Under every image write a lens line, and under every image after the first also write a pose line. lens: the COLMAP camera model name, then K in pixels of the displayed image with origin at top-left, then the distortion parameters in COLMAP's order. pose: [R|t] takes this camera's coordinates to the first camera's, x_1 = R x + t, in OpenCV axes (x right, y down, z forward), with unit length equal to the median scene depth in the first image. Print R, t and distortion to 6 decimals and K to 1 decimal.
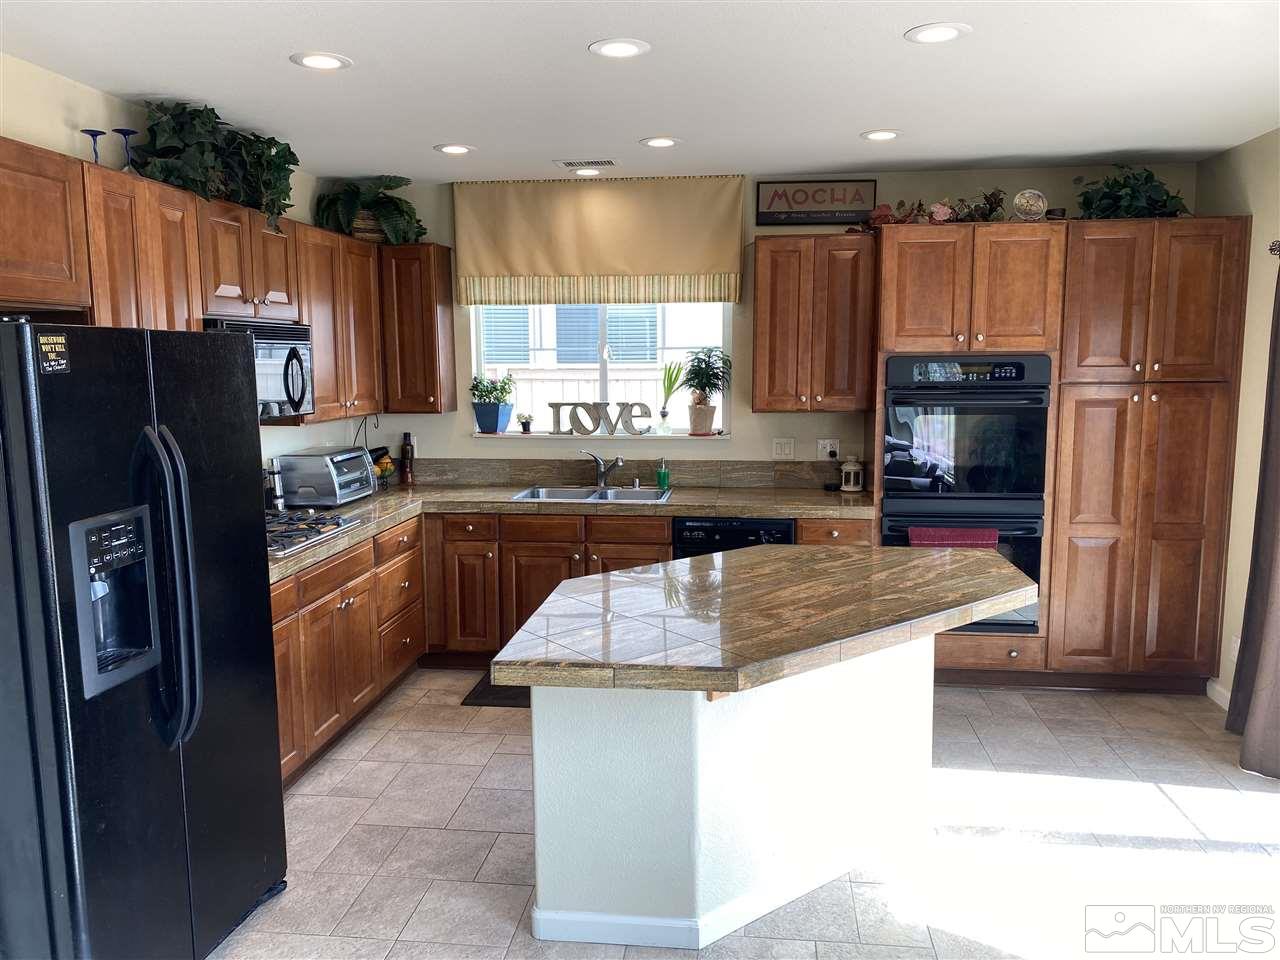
lens RADIAL K [[993.1, 0, 642.6], [0, 993.1, 480.8], [0, 0, 1]] dist [0.050341, -0.038988]
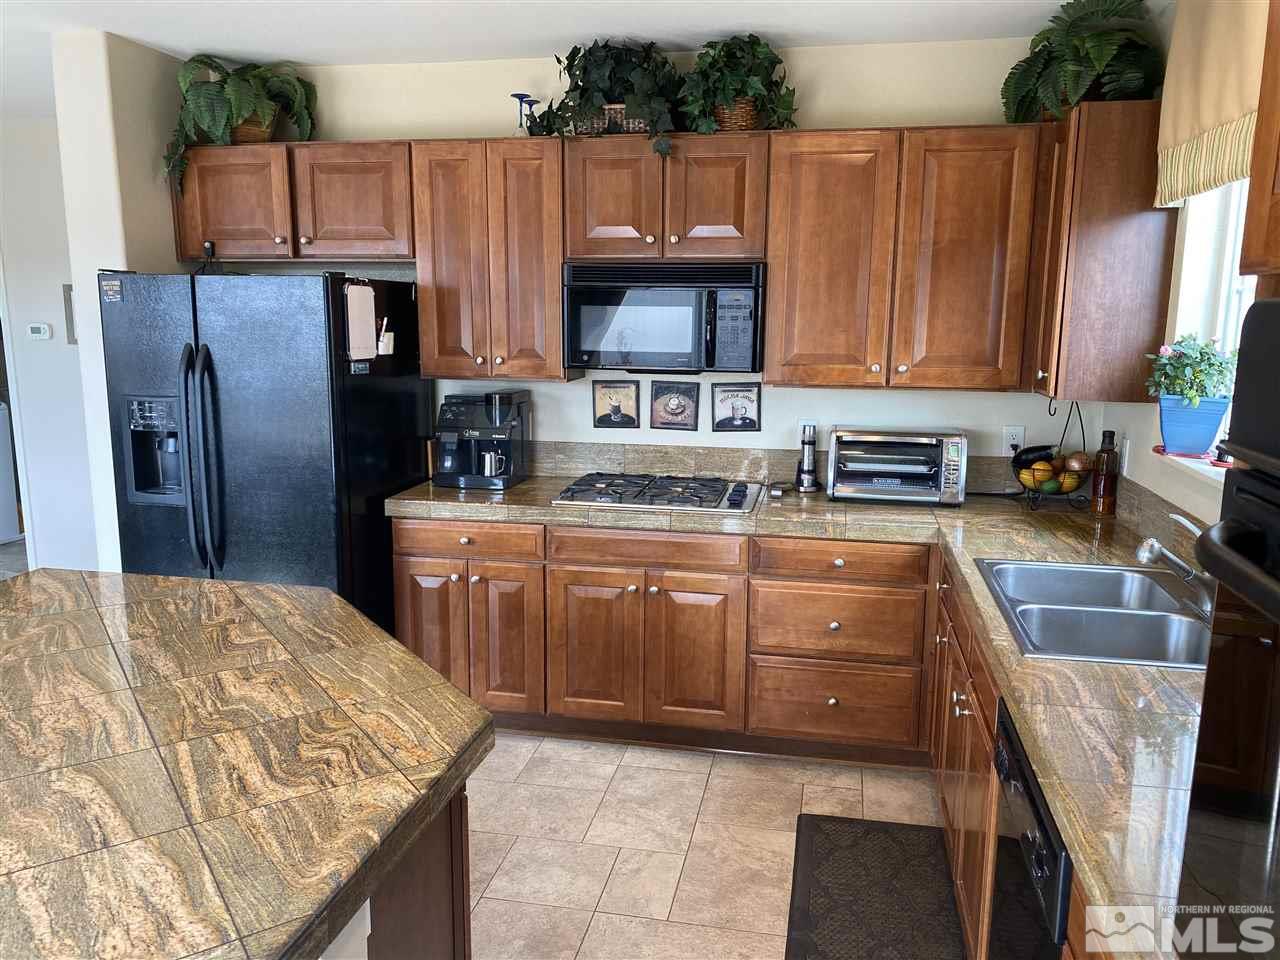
lens RADIAL K [[993.1, 0, 642.6], [0, 993.1, 480.8], [0, 0, 1]] dist [0.050341, -0.038988]
pose [[-0.073929, 0.180166, -0.980854, 0.523831], [-0.135852, 0.972558, 0.188881, -0.129779], [0.987967, 0.147214, -0.047424, 1.014153]]
